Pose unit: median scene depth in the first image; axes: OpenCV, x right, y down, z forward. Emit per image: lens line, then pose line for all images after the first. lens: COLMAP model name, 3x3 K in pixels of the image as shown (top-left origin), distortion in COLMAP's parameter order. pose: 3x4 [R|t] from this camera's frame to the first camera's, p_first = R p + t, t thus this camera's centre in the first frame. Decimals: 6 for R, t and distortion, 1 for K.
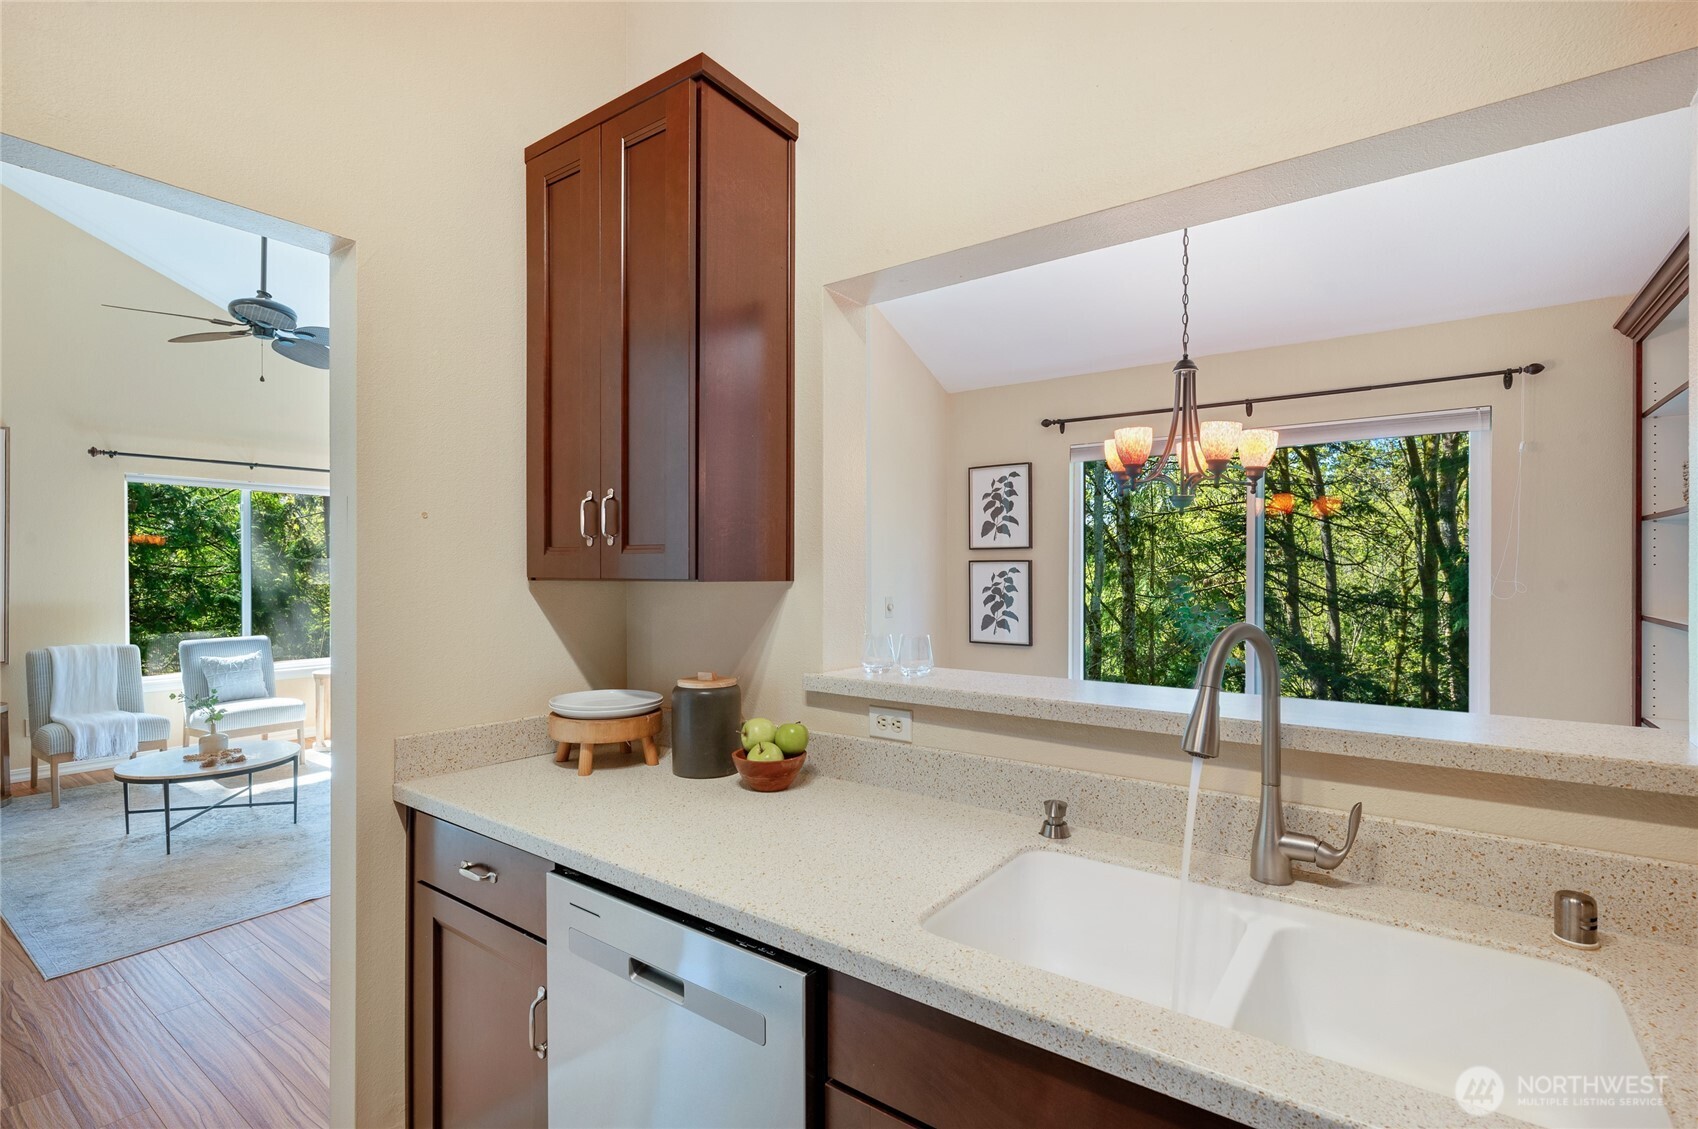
lens RADIAL K [[793.5, 0, 849.8], [0, 793.5, 570.3], [0, 0, 1]] dist [-0.001703, 0.000404]
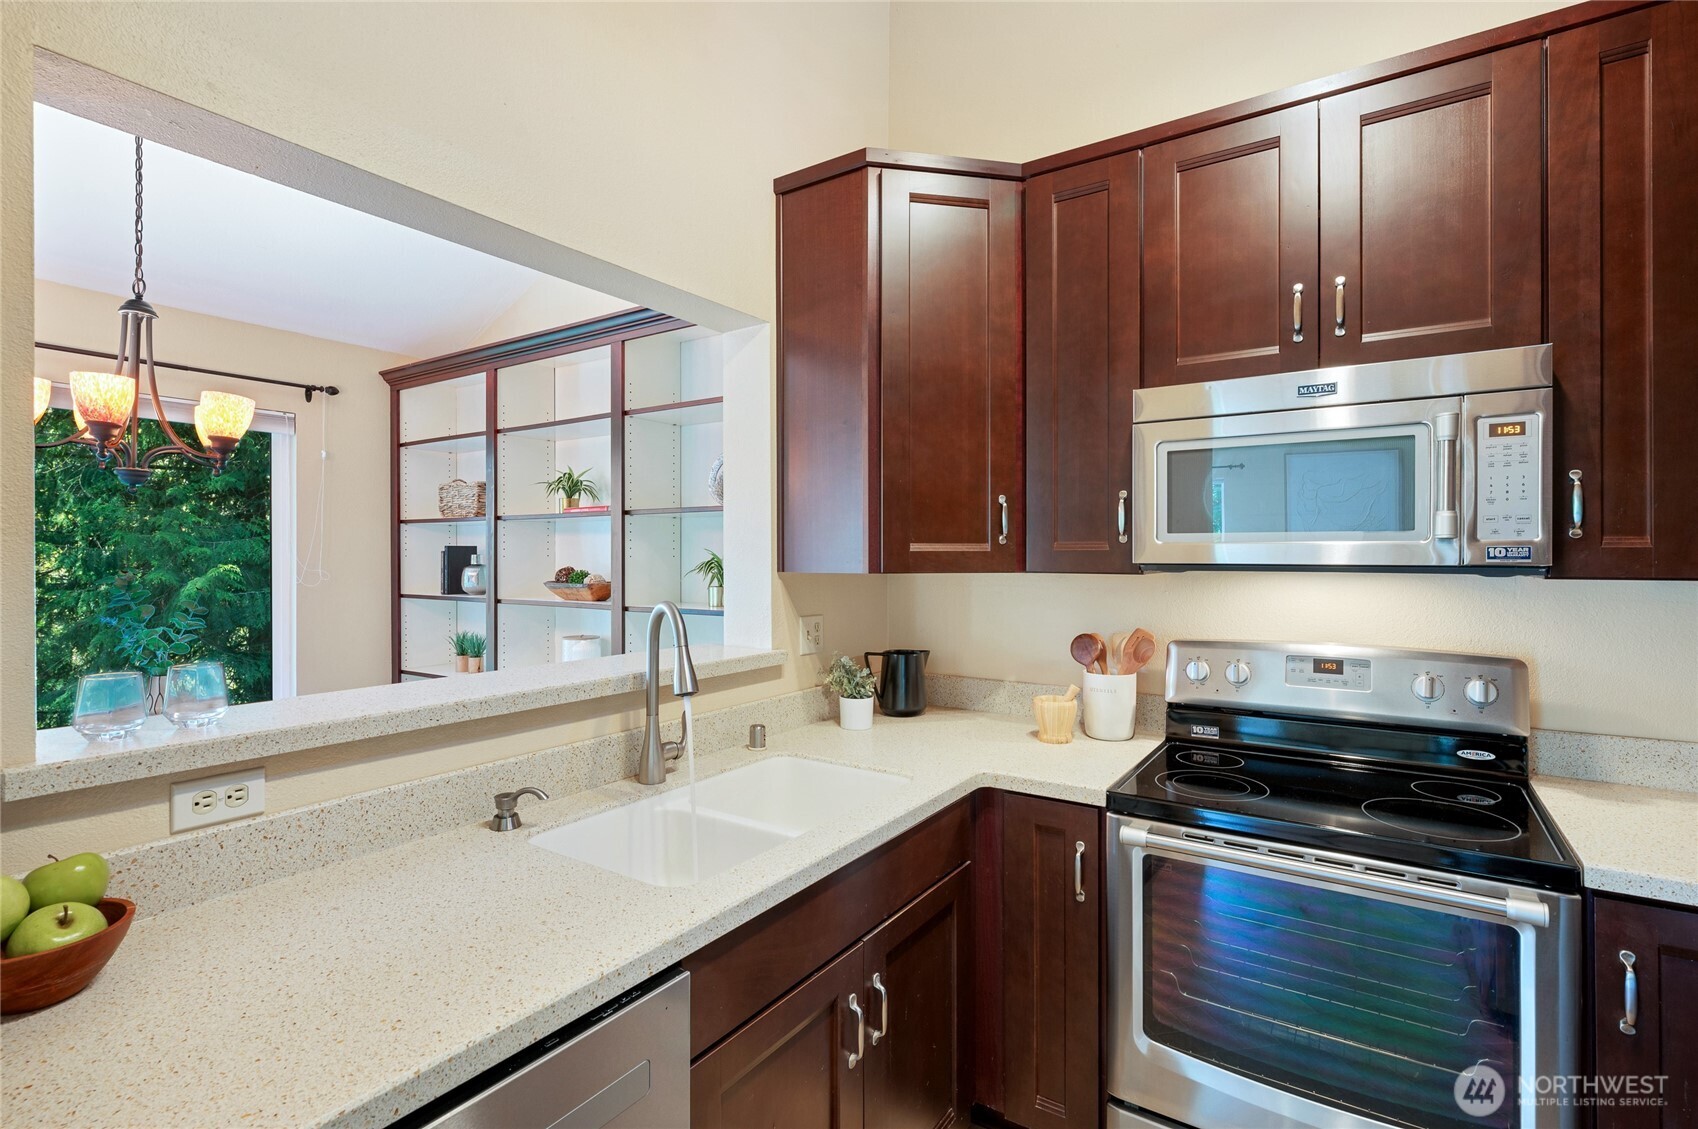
lens RADIAL K [[792.6, 0, 850.6], [0, 792.6, 556.4], [0, 0, 1]] dist [-0.000744, -0.000063]
pose [[-0.045214, 0.000016, 0.998977, -0.247973], [0.002144, 0.999998, 0.000081, -0.003486], [-0.998975, 0.002145, -0.045214, 0.195065]]
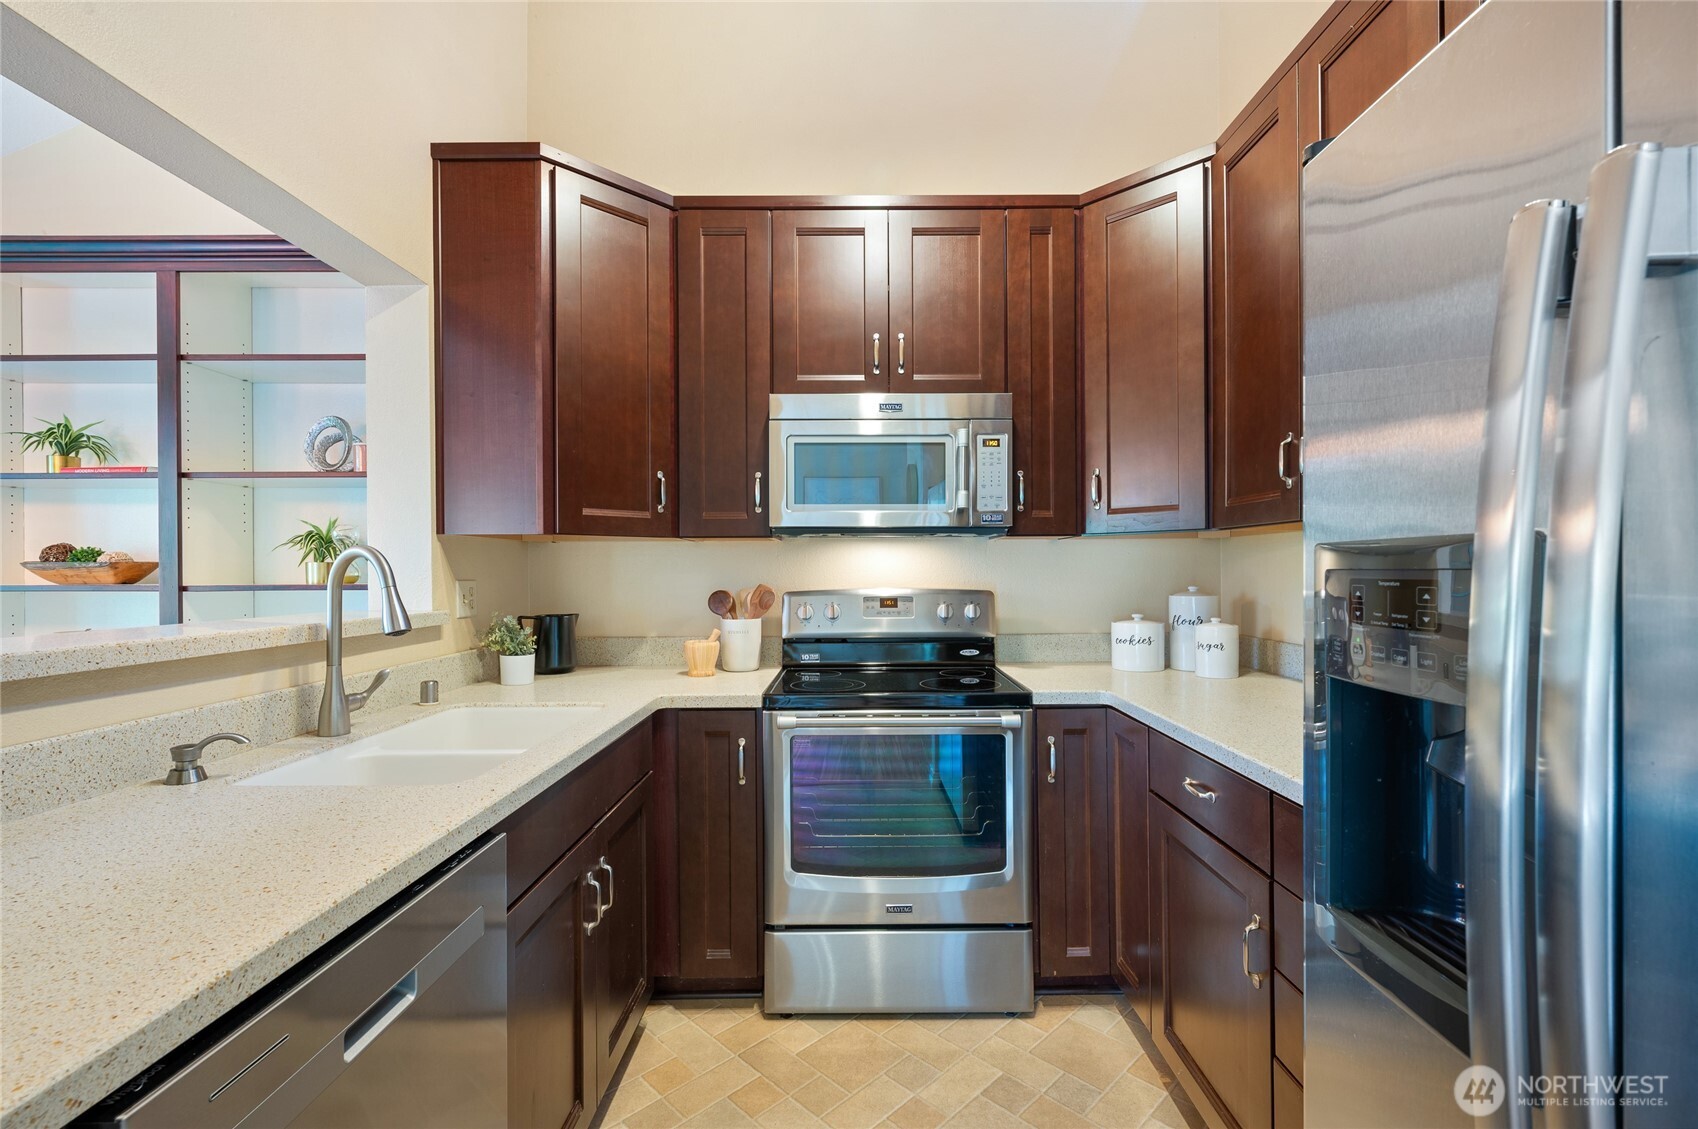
lens RADIAL K [[746.4, 0, 853.5], [0, 746.4, 572.4], [0, 0, 1]] dist [-0.000660, 0.000337]
pose [[-0.592272, 0.000376, 0.805738, -0.285882], [0.006469, 0.999970, 0.004288, 0.030238], [-0.805712, 0.007752, -0.592256, 0.285941]]
